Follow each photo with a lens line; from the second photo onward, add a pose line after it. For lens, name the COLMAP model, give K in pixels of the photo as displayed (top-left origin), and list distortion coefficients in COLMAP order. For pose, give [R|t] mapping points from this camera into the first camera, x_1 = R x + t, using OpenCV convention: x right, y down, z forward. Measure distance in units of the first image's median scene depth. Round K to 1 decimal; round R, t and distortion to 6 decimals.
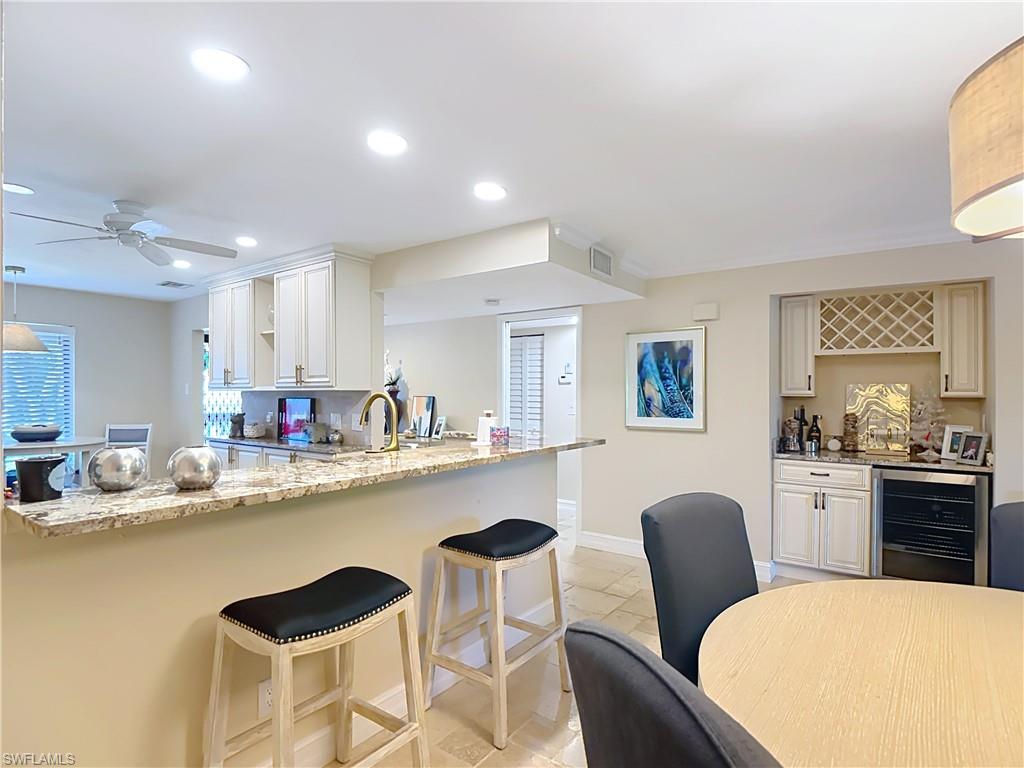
lens RADIAL K [[535.1, 0, 511.3], [0, 535.1, 387.3], [0, 0, 1]] dist [0.020099, -0.044574]
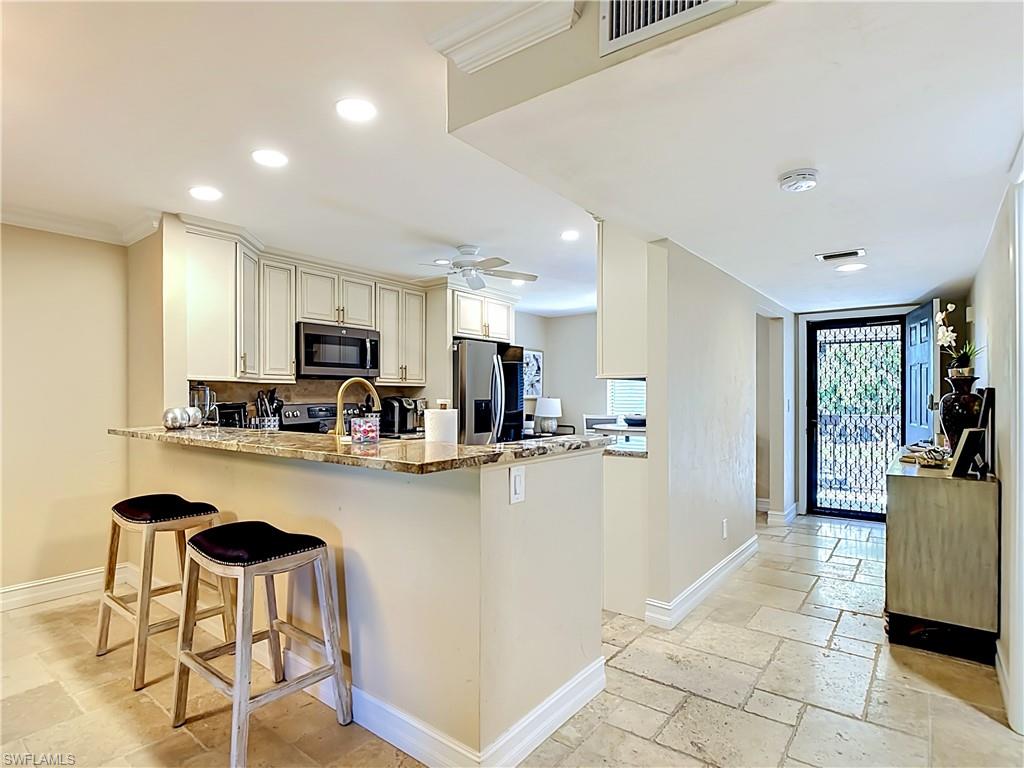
lens RADIAL K [[551.7, 0, 509.5], [0, 551.7, 400.8], [0, 0, 1]] dist [-0.024735, 0.000362]
pose [[-0.042120, 0.008968, -0.999072, 0.467998], [0.007680, 0.999933, 0.008652, 0.029060], [0.999083, -0.007308, -0.042186, 0.814760]]
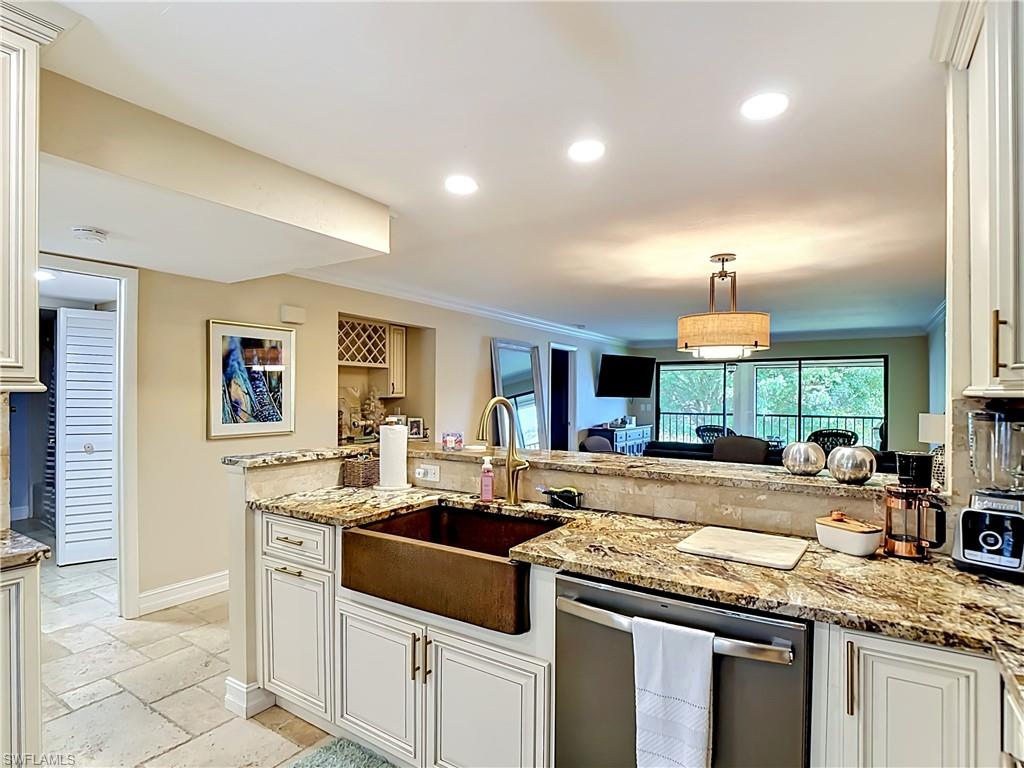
lens RADIAL K [[543.1, 0, 507.0], [0, 543.1, 397.4], [0, 0, 1]] dist [0.019552, -0.040070]
pose [[-0.038262, -0.004887, 0.999256, -0.645611], [-0.012214, 0.999916, 0.004422, 0.004848], [-0.999193, -0.012036, -0.038318, 0.608372]]
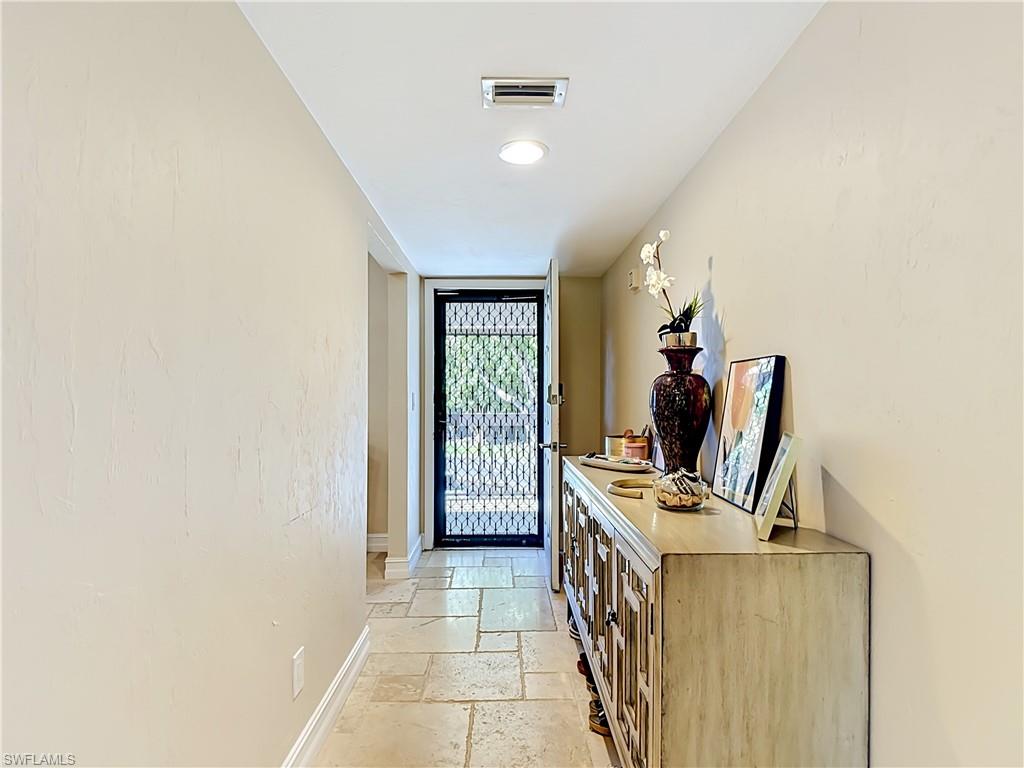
lens RADIAL K [[535.1, 0, 511.3], [0, 535.1, 387.3], [0, 0, 1]] dist [0.020099, -0.044574]
pose [[0.589874, -0.016724, -0.807322, -0.025186], [0.005258, 0.999844, -0.016870, 0.048679], [0.807479, 0.005706, 0.589869, 1.020400]]
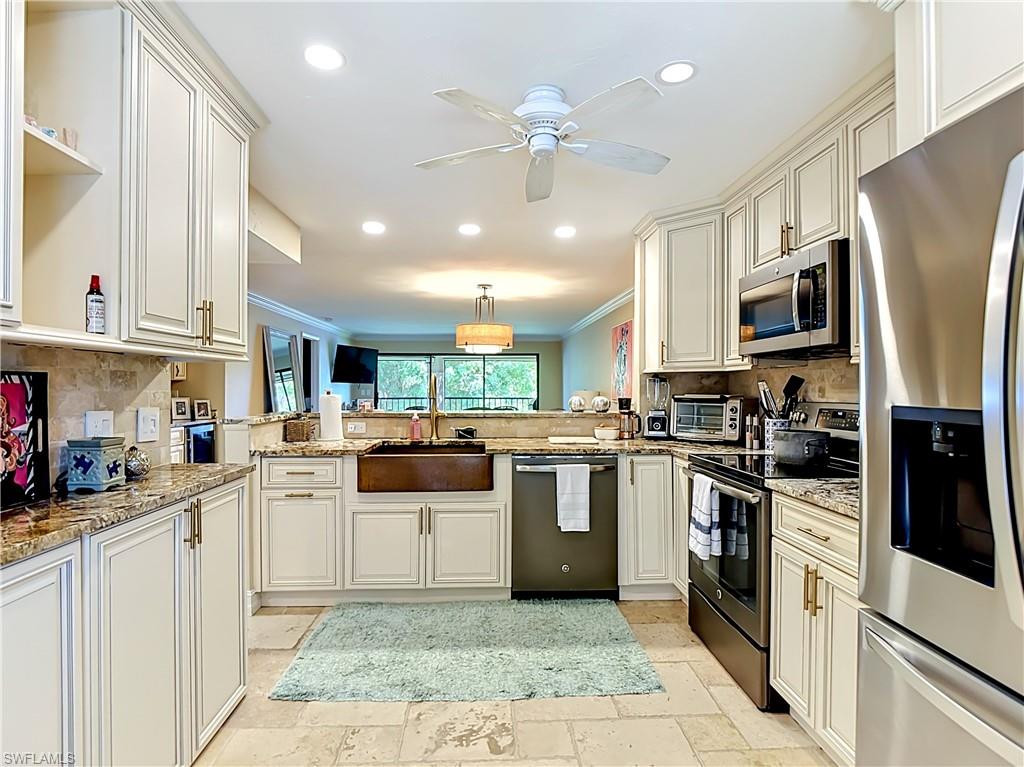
lens RADIAL K [[535.1, 0, 511.3], [0, 535.1, 386.8], [0, 0, 1]] dist [0.020099, -0.044574]
pose [[-0.616927, -0.002257, 0.787017, -0.863652], [-0.007794, 0.999964, -0.003242, 0.029300], [-0.786982, -0.008133, -0.616922, 1.012873]]
